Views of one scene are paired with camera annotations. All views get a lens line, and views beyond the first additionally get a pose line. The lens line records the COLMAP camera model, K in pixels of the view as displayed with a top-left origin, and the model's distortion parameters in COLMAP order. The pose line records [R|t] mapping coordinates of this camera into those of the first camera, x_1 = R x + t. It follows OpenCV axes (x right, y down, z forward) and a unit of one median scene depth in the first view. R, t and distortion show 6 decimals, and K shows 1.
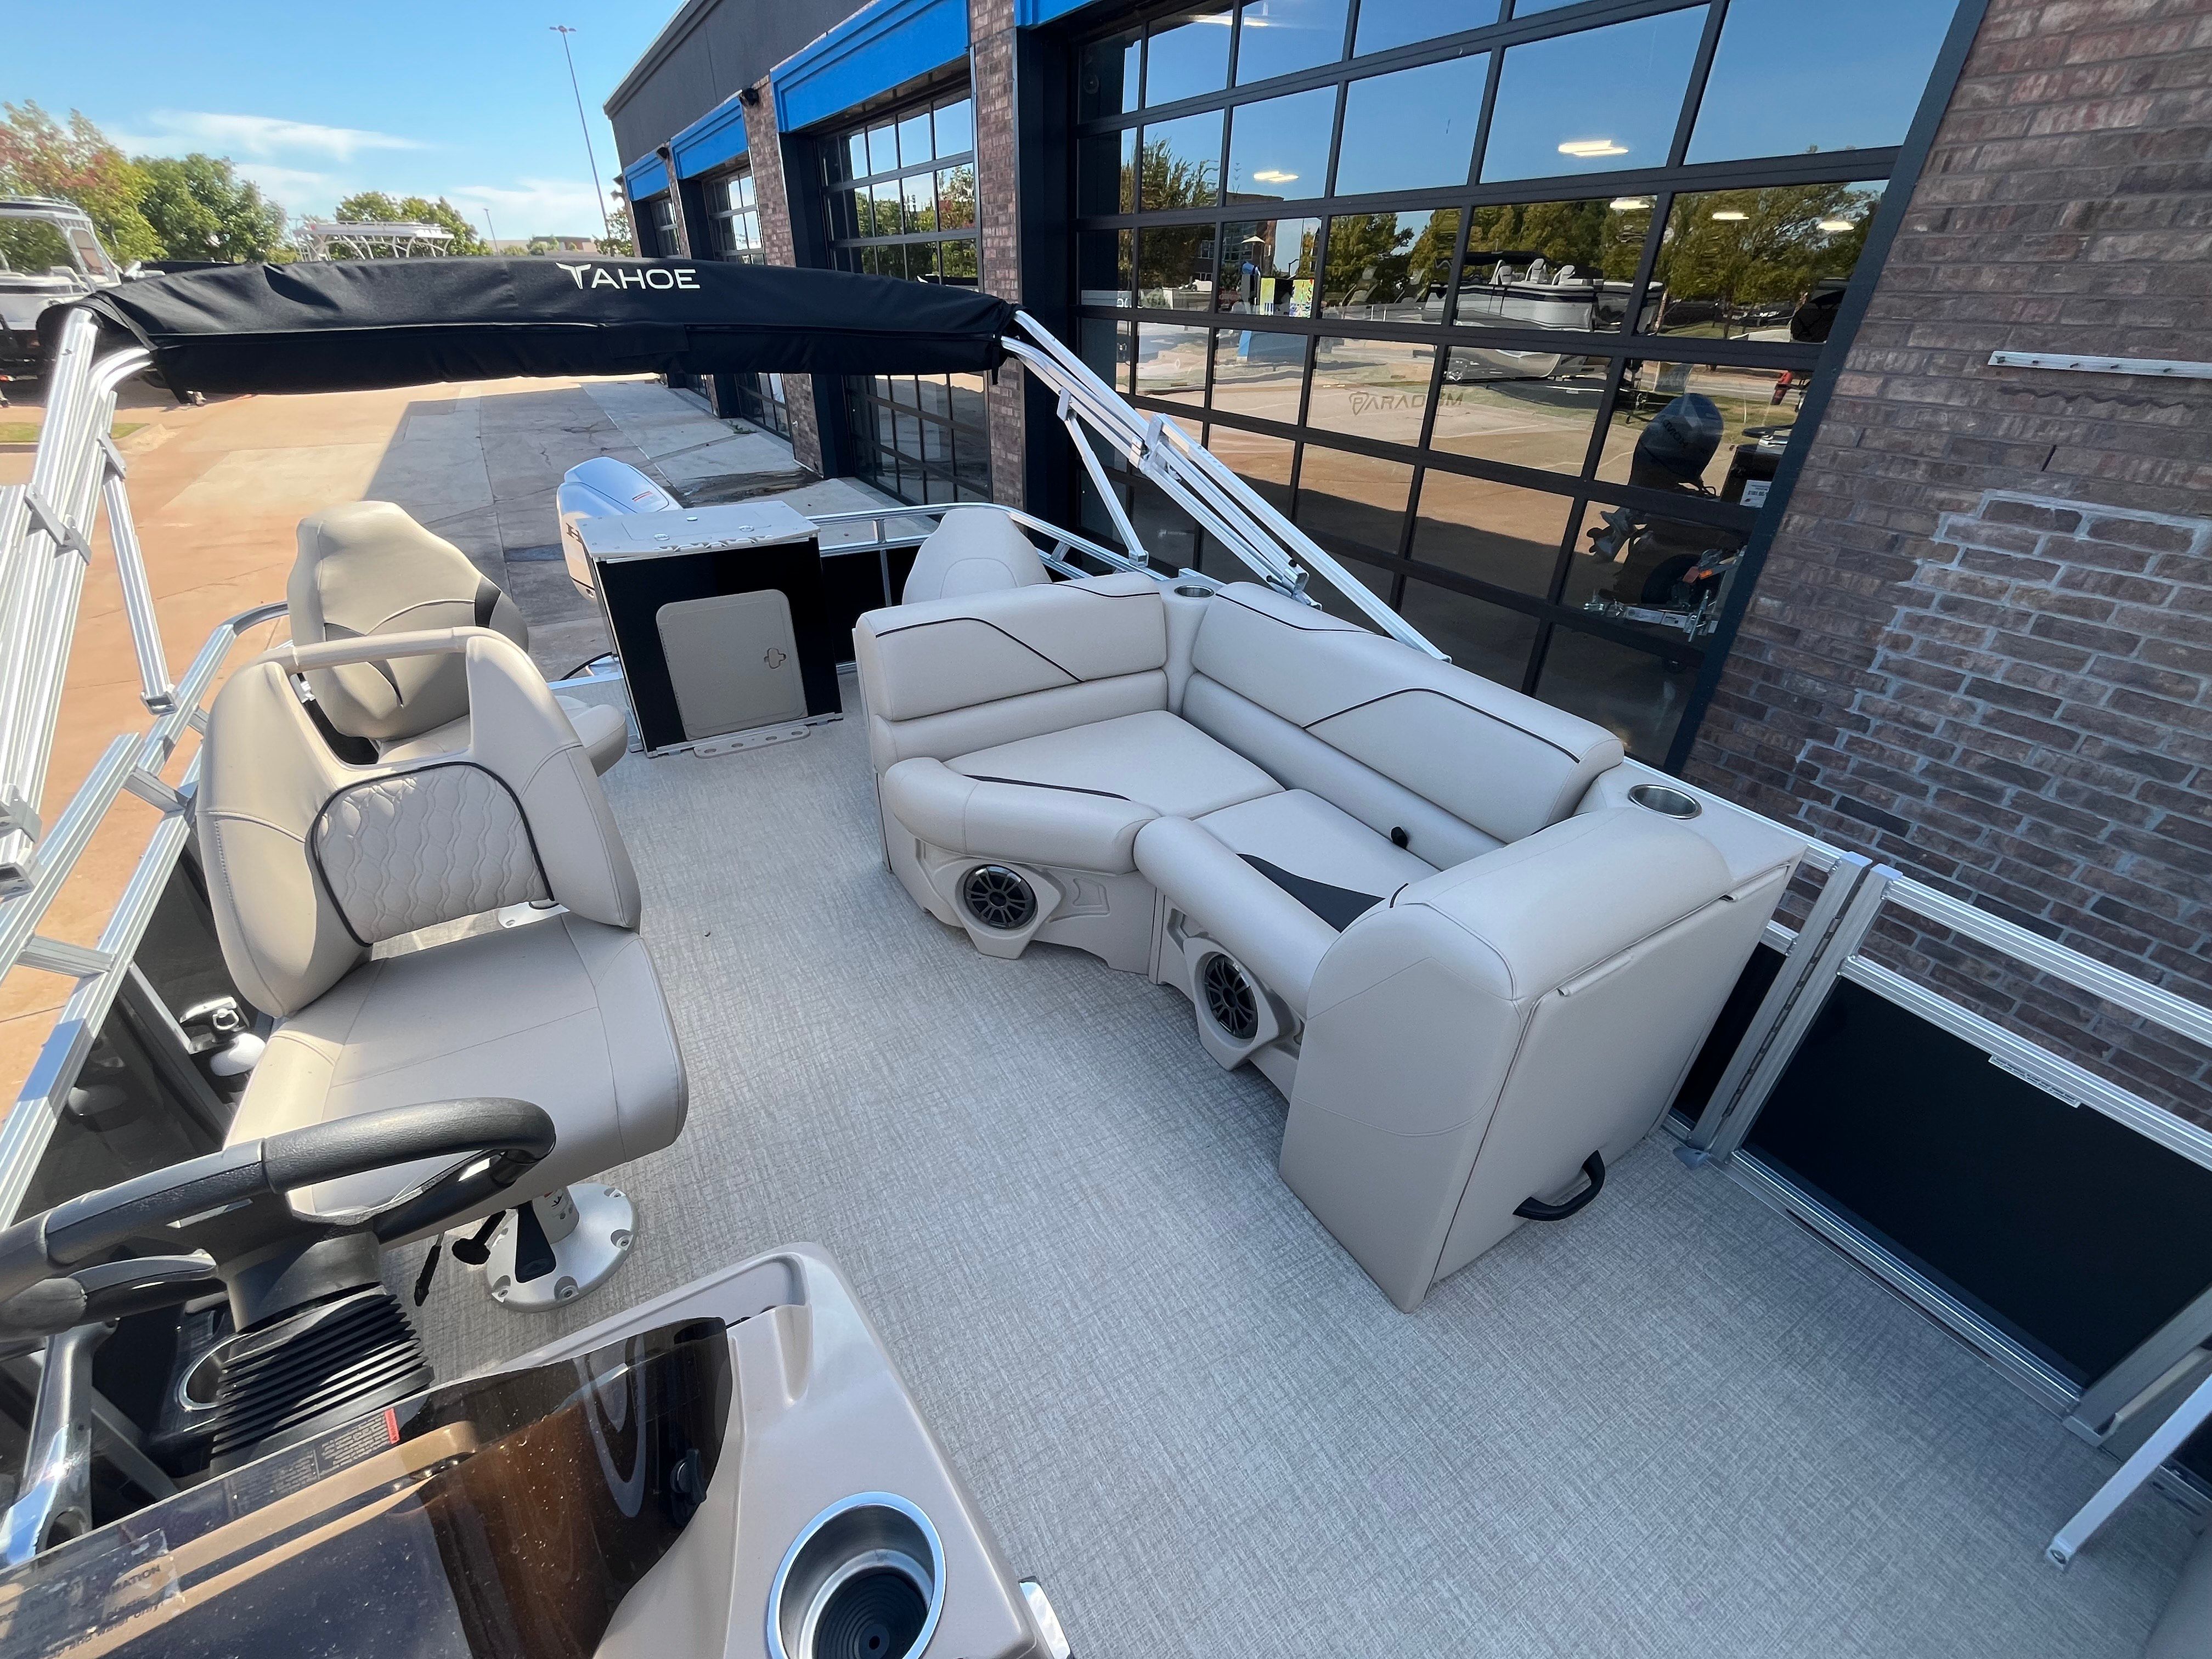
lens RADIAL K [[894.1, 0, 1100.4], [0, 894.1, 831.1], [0, 0, 1]] dist [-0.003596, -0.000020]
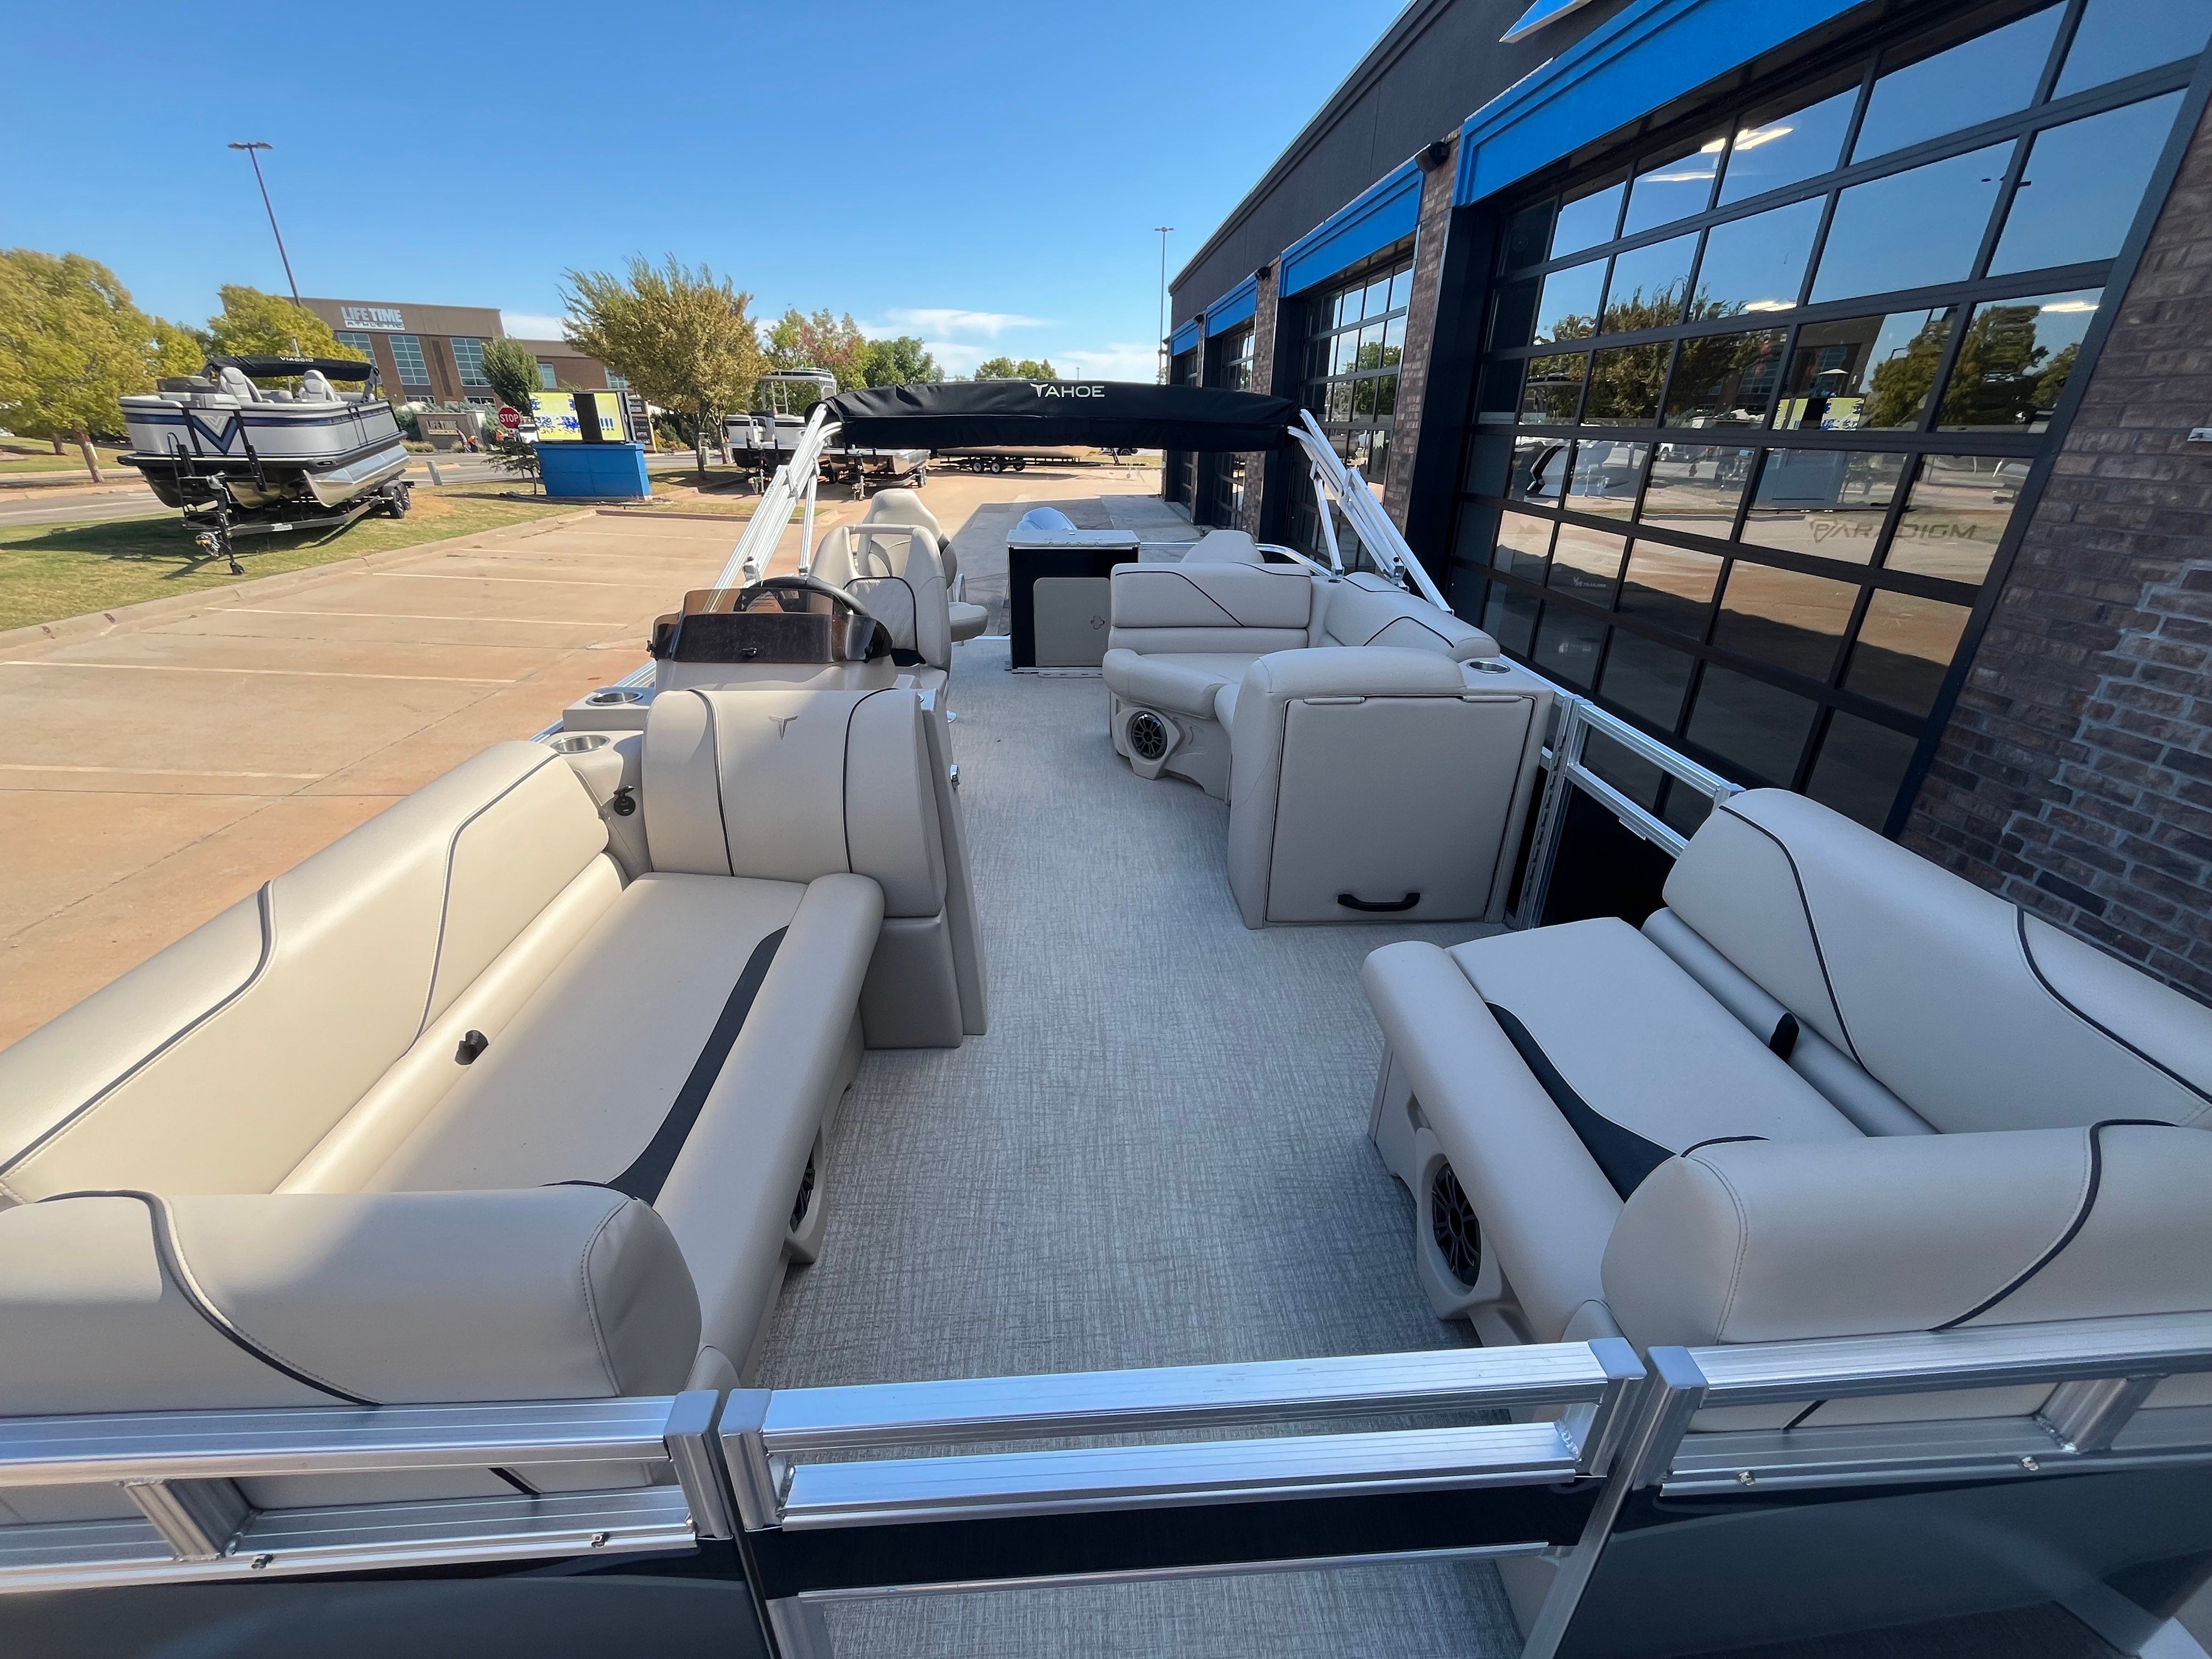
lens RADIAL K [[894.1, 0, 1100.4], [0, 894.1, 831.1], [0, 0, 1]] dist [-0.003596, -0.000020]
pose [[0.880046, 0.190761, -0.434889, 0.376711], [-0.242089, 0.968057, -0.065263, 0.252909], [0.408548, 0.162716, 0.898116, -0.323192]]
